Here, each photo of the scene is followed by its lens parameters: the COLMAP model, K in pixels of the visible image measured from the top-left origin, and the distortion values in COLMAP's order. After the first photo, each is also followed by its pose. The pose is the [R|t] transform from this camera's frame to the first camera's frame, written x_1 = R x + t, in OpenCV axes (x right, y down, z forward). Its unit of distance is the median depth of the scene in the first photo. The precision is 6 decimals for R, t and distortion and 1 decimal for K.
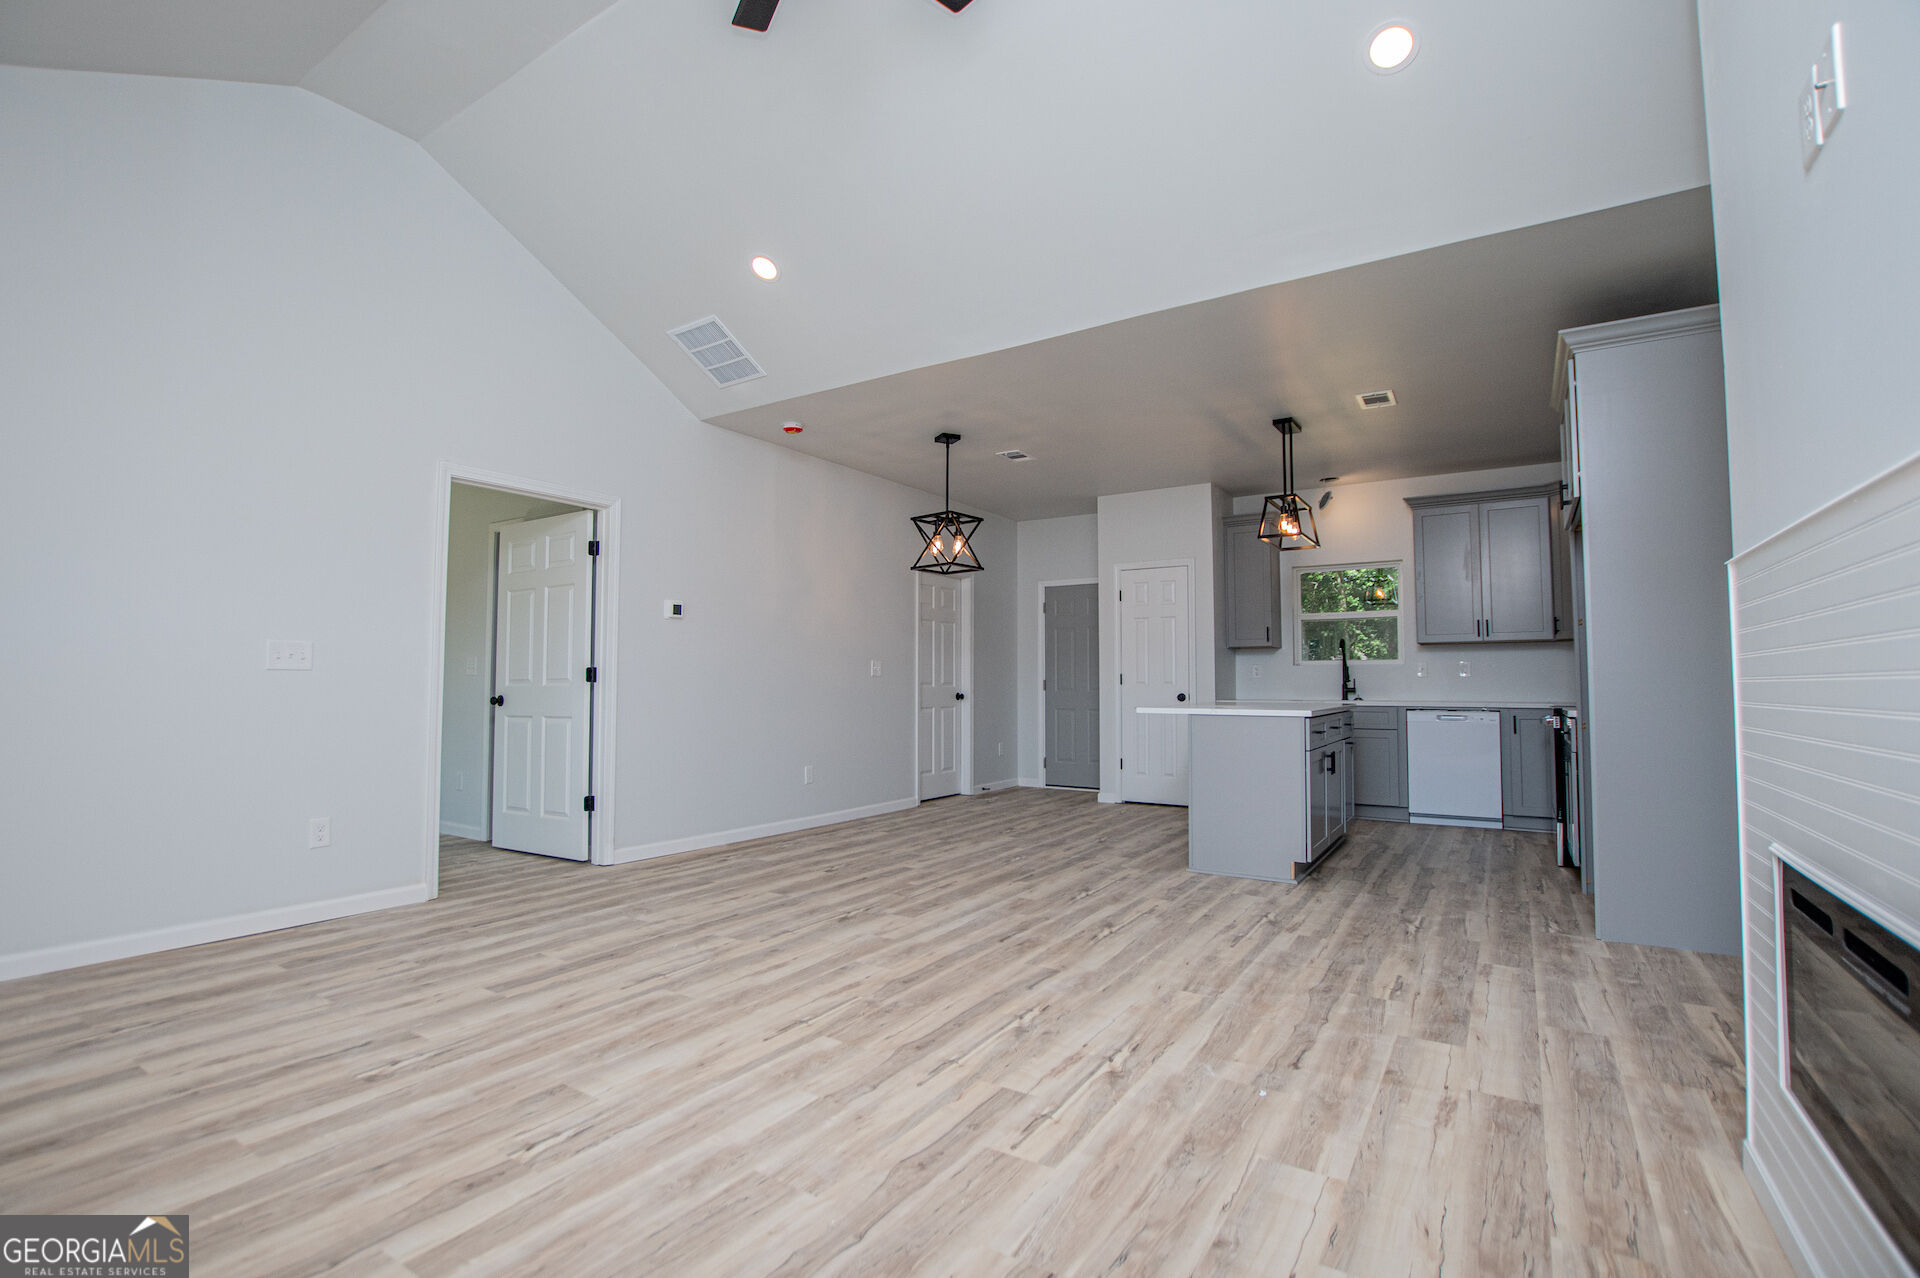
lens RADIAL K [[851.6, 0, 954.0], [0, 851.6, 688.0], [0, 0, 1]] dist [-0.029925, 0.003137]
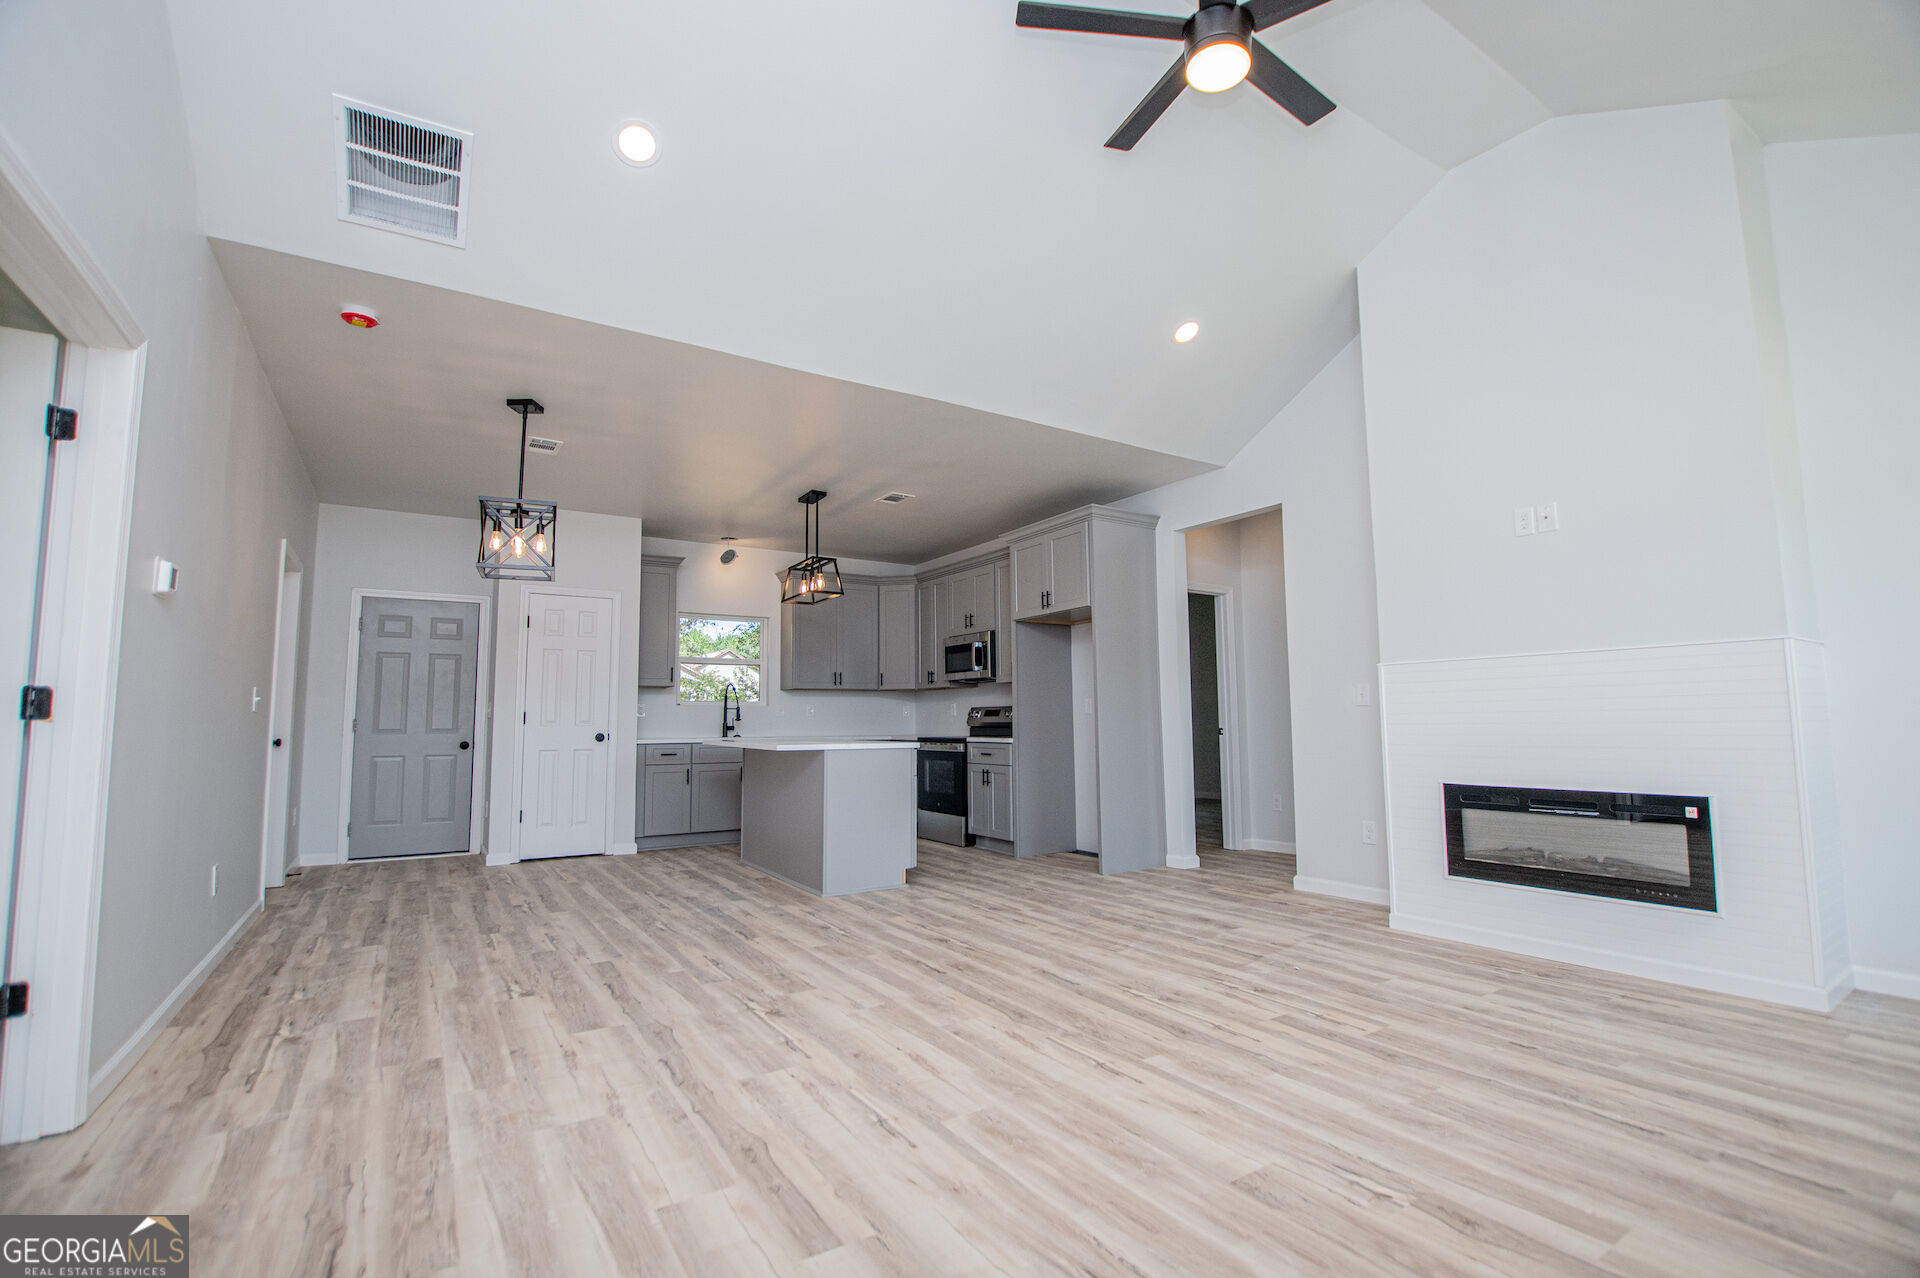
lens RADIAL K [[851.6, 0, 971.1], [0, 851.6, 639.5], [0, 0, 1]] dist [-0.029925, 0.003137]
pose [[0.405489, 0.083142, 0.910311, -0.939819], [0.009113, 0.995438, -0.094976, -0.003309], [-0.914055, 0.046808, 0.402881, 0.574487]]
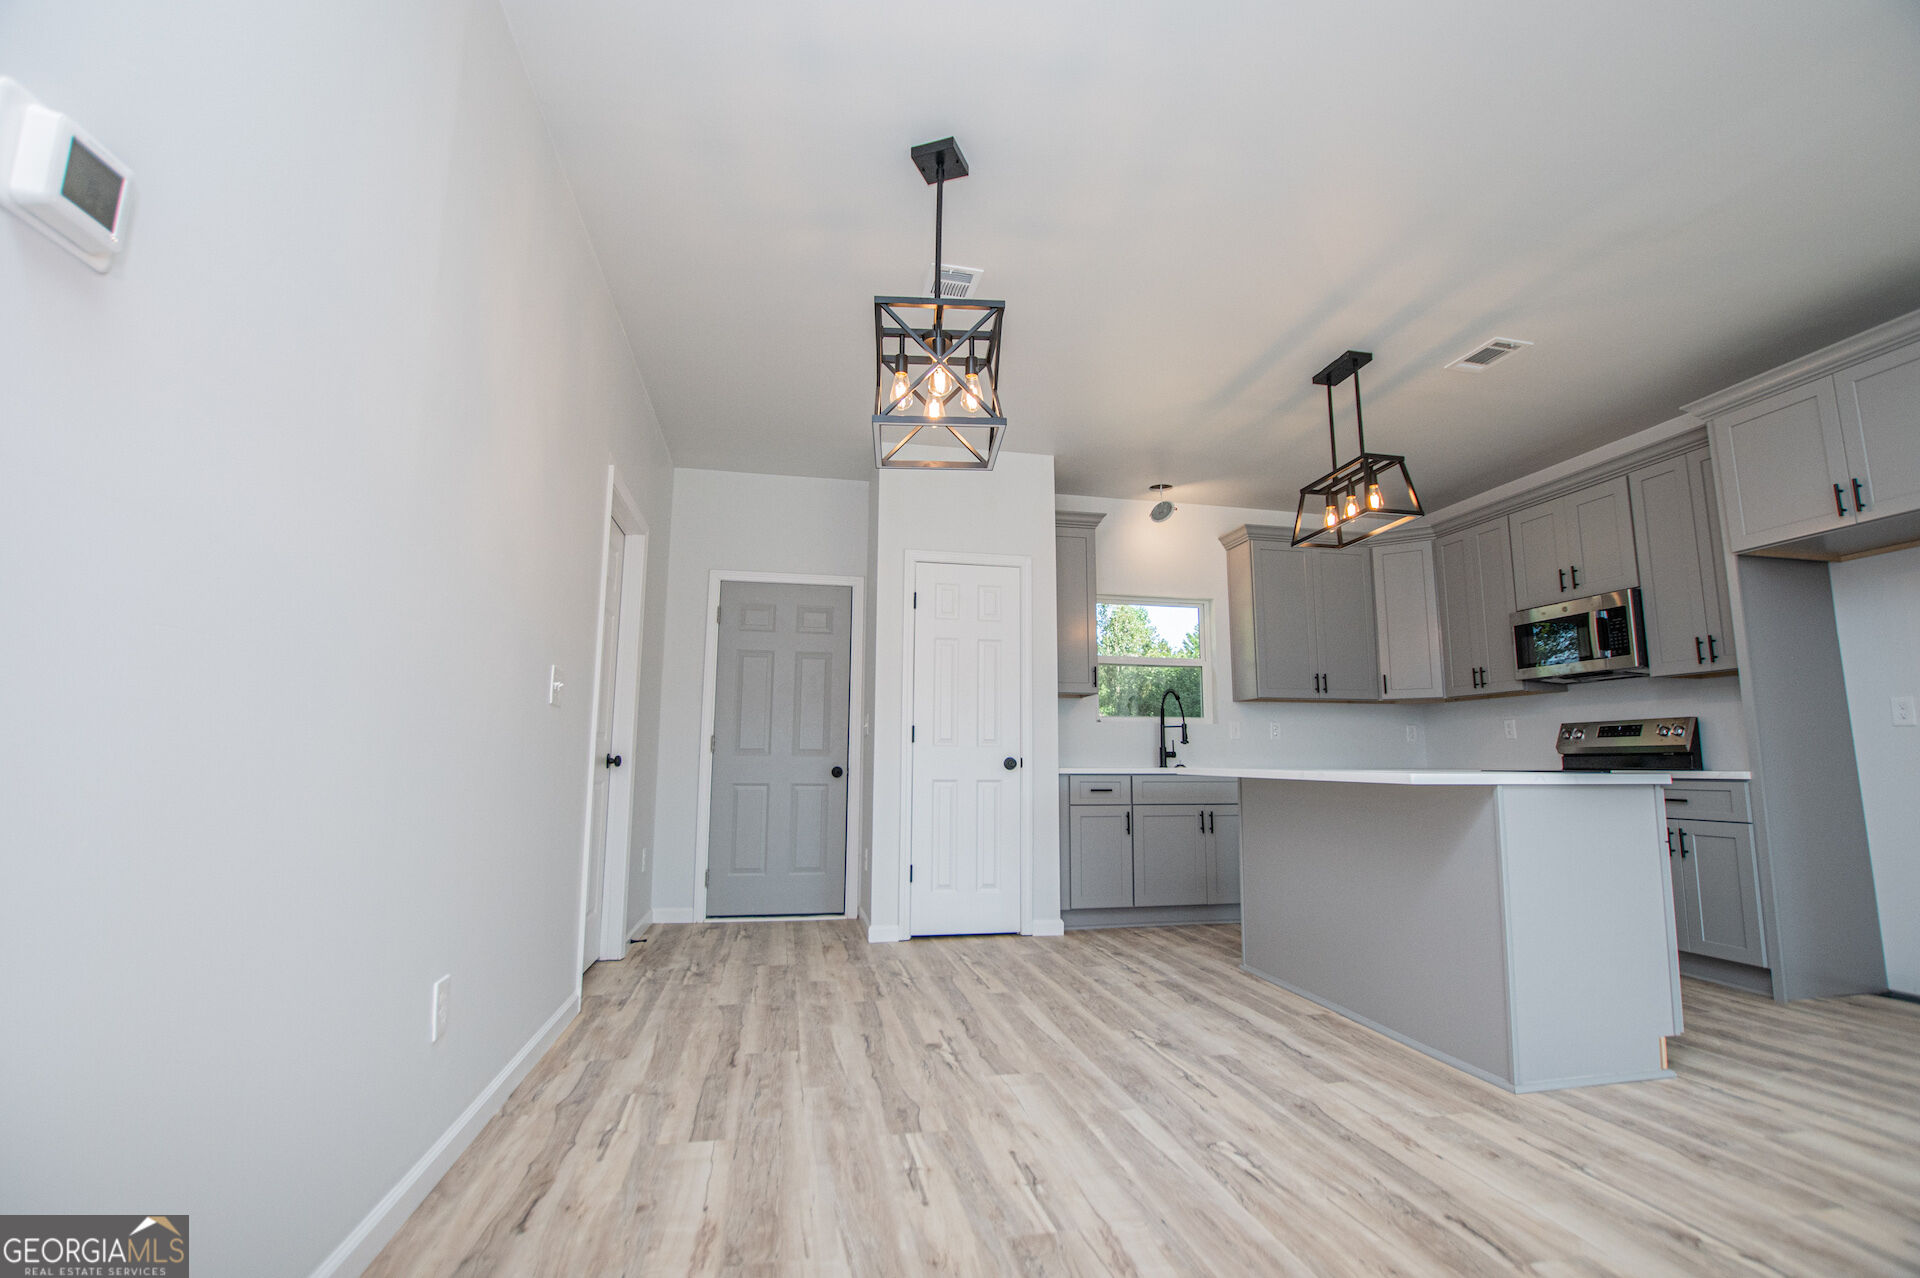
lens RADIAL K [[851.6, 0, 967.0], [0, 851.6, 640.3], [0, 0, 1]] dist [-0.029925, 0.003137]
pose [[0.711067, 0.102551, 0.695605, -0.490729], [-0.004566, 0.989959, -0.141280, 0.028056], [-0.703109, 0.097283, 0.704396, 1.254211]]
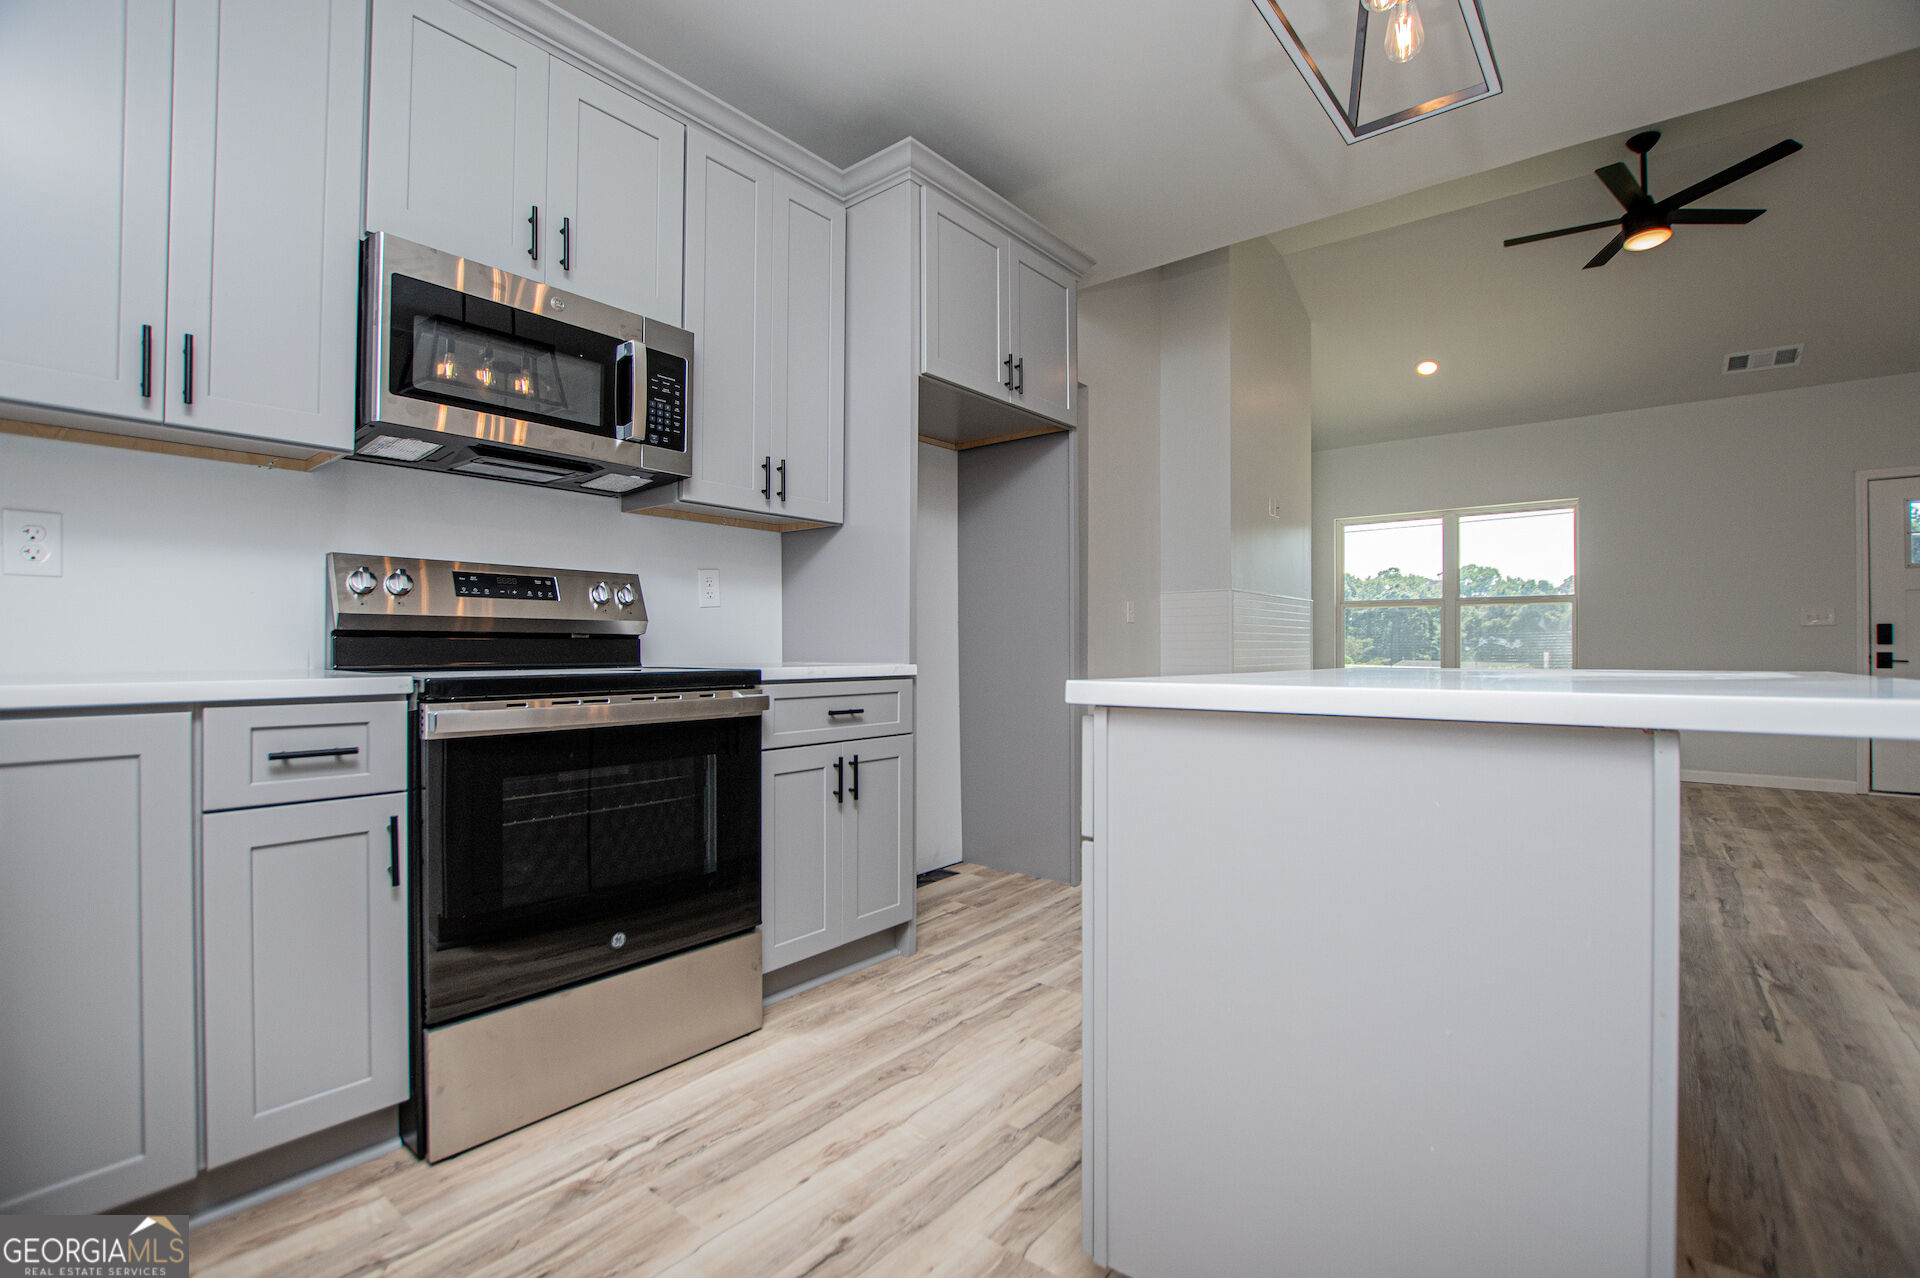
lens RADIAL K [[851.6, 0, 970.8], [0, 851.6, 641.1], [0, 0, 1]] dist [-0.029925, 0.003137]
pose [[-0.994878, -0.002651, 0.101050, 0.835355], [-0.003312, 0.999974, -0.006381, 0.022491], [-0.101030, -0.006683, -0.994861, 2.119710]]
